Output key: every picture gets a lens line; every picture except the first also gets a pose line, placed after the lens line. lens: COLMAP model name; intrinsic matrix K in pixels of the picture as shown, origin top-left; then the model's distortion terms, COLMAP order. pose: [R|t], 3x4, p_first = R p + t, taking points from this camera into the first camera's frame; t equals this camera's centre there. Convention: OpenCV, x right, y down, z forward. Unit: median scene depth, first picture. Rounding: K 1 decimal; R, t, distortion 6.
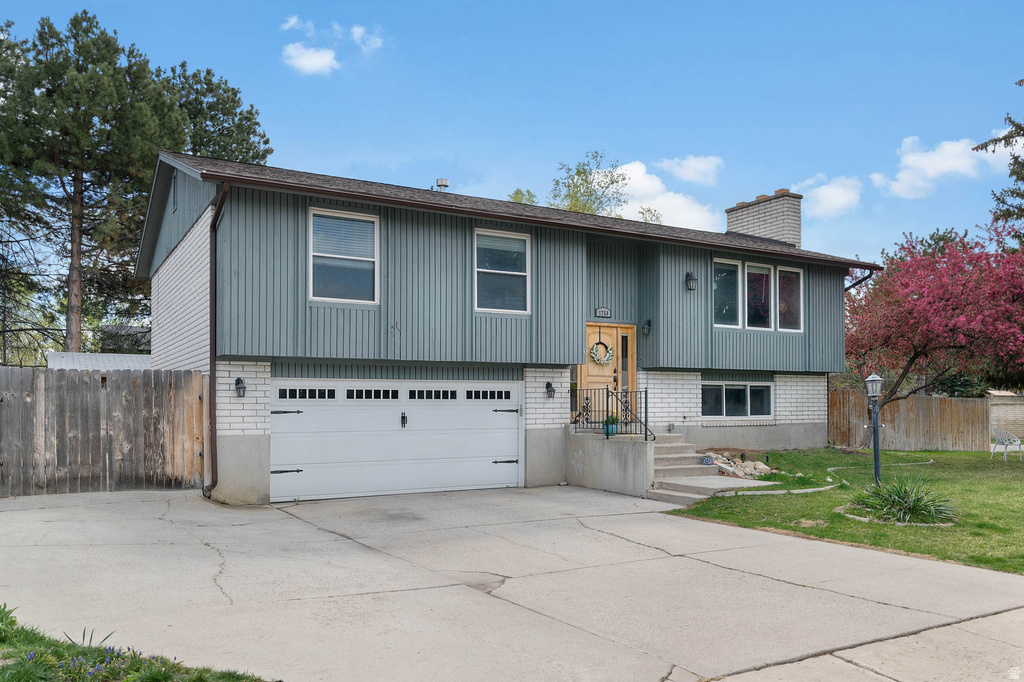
lens RADIAL K [[794.8, 0, 512.0], [0, 794.8, 333.0], [0, 0, 1]] dist [0.001964, 0.006364]
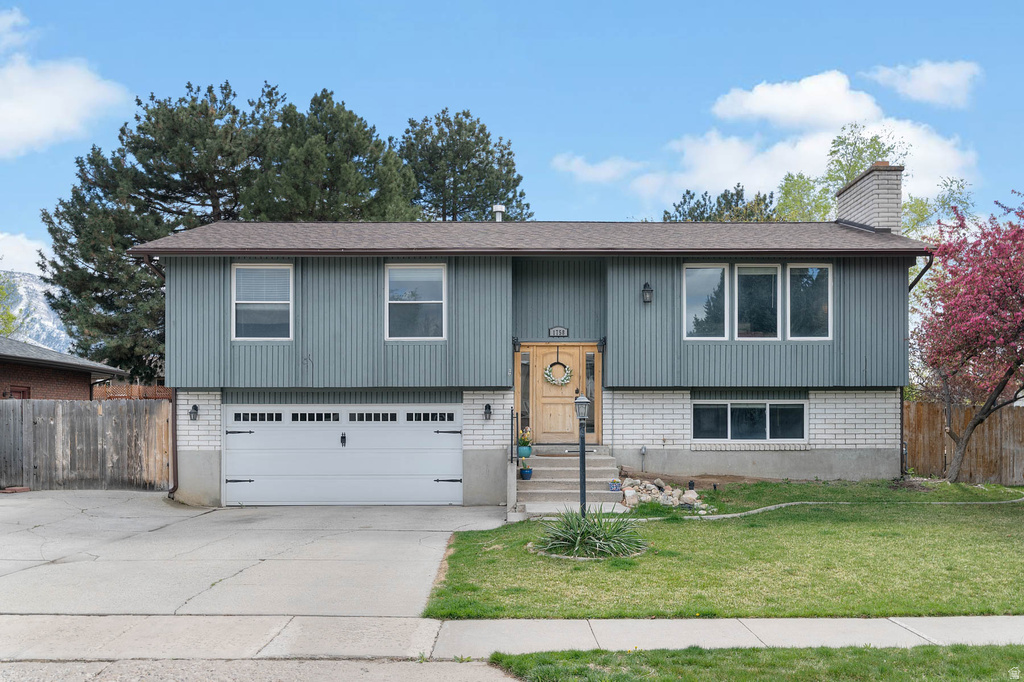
lens RADIAL K [[881.2, 0, 512.6], [0, 881.2, 348.5], [0, 0, 1]] dist [0.003040, 0.002988]
pose [[0.863293, -0.045428, -0.502655, 0.704889], [0.044892, 0.998905, -0.013177, 0.007312], [0.502703, -0.011189, 0.864387, 0.042058]]
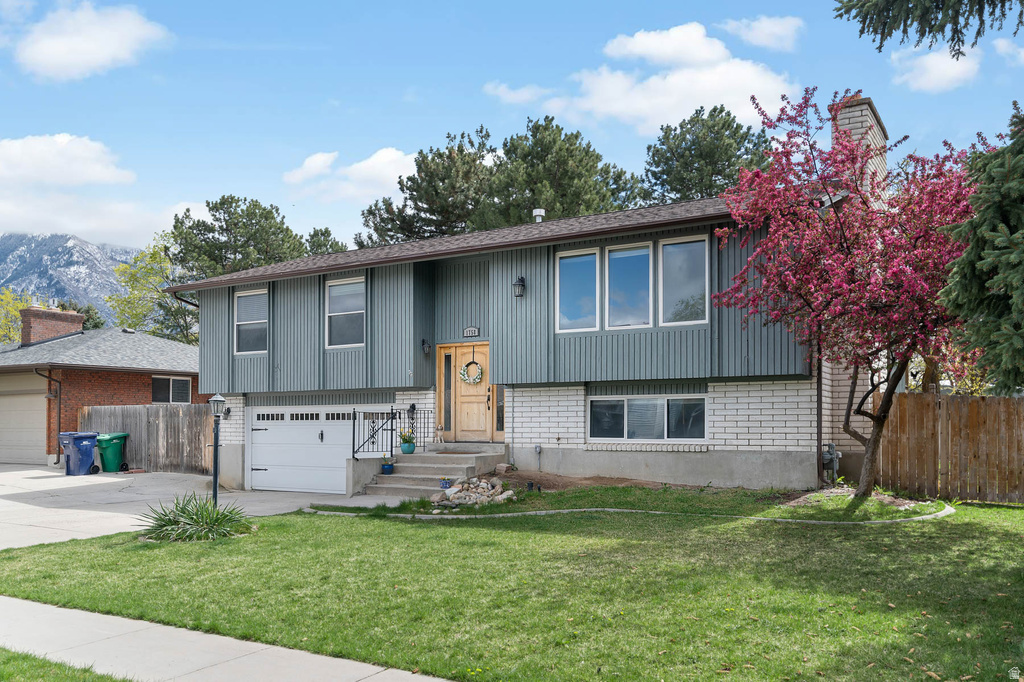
lens RADIAL K [[838.0, 0, 511.3], [0, 838.0, 342.8], [0, 0, 1]] dist [0.002414, 0.004508]
pose [[0.463651, -0.088653, -0.881572, 1.230093], [0.077301, 0.995235, -0.059427, 0.062694], [0.882640, -0.040593, 0.468294, 0.638950]]
